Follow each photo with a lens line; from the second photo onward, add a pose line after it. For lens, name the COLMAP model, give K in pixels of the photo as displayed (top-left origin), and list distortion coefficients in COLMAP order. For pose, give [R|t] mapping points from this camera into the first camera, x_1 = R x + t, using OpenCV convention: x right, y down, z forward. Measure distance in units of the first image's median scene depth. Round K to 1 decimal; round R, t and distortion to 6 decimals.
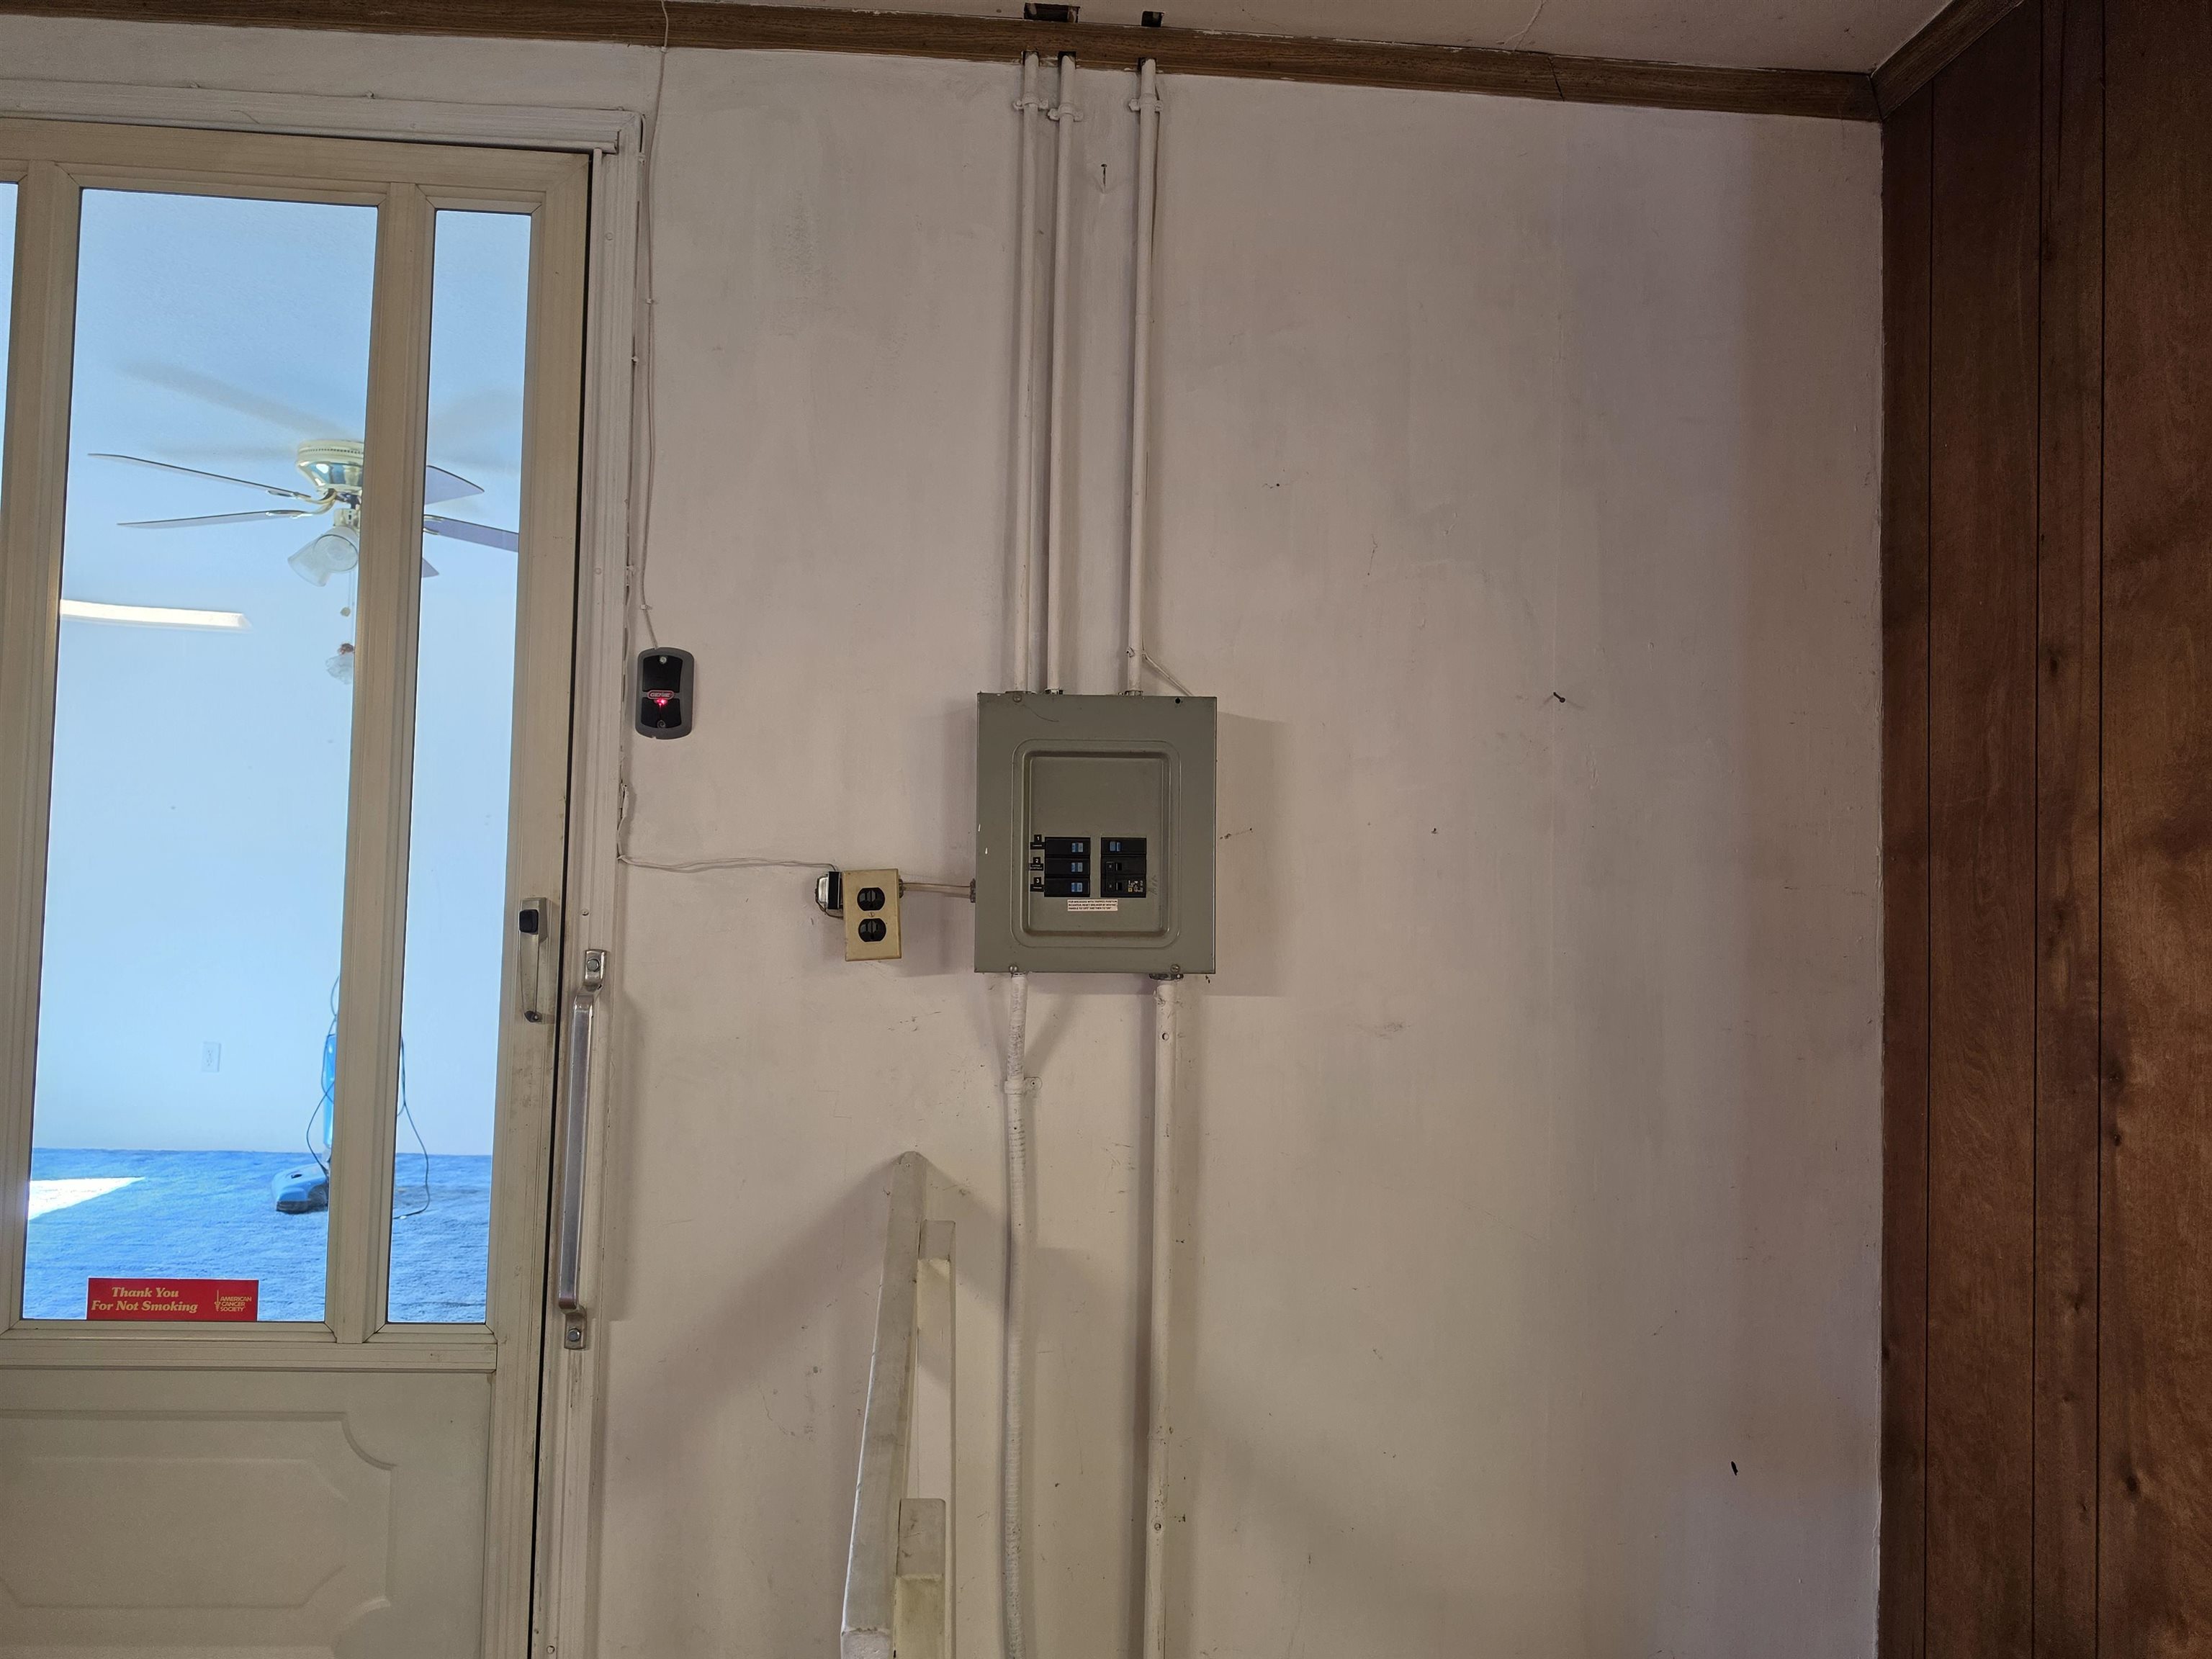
lens RADIAL K [[1498.4, 0, 1094.5], [0, 1498.4, 836.6], [0, 0, 1]] dist [0.118659, -0.171211]
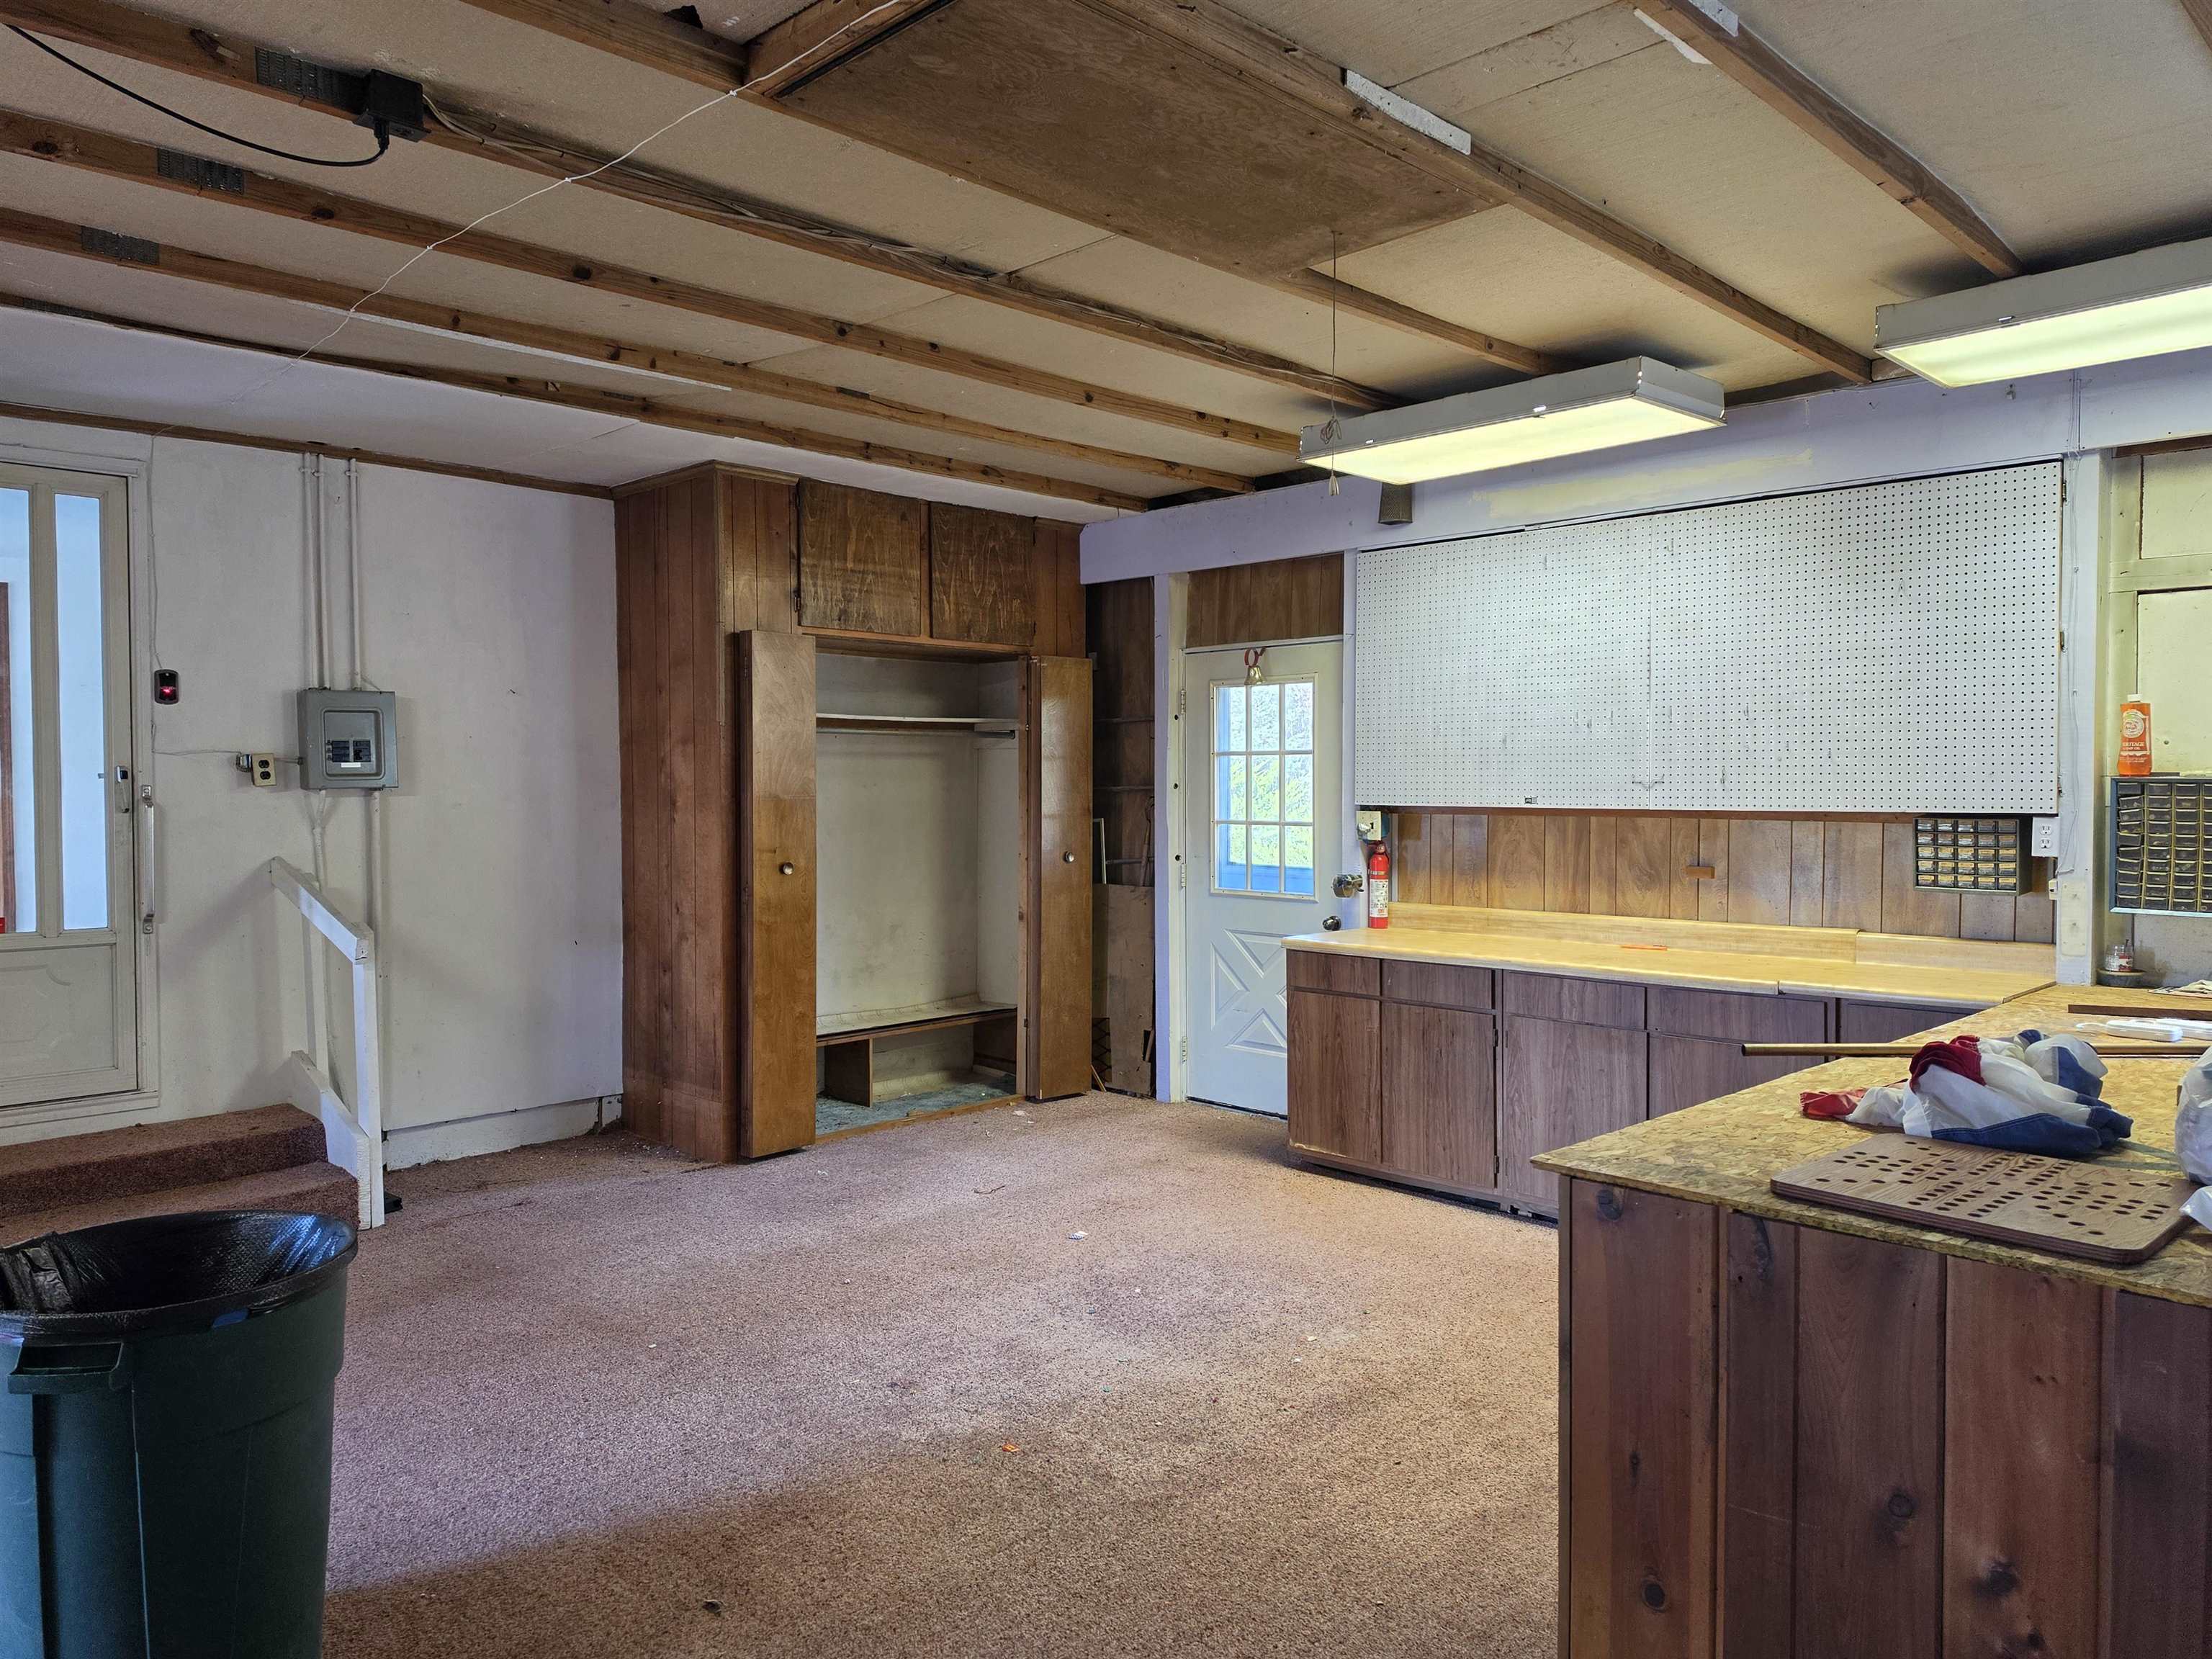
lens RADIAL K [[1498.4, 0, 1094.5], [0, 1498.4, 836.6], [0, 0, 1]] dist [0.118659, -0.171211]
pose [[0.758198, -0.050707, 0.650050, -0.796596], [-0.005241, 0.996465, 0.083842, -0.066542], [-0.652003, -0.066976, 0.755252, -2.053154]]
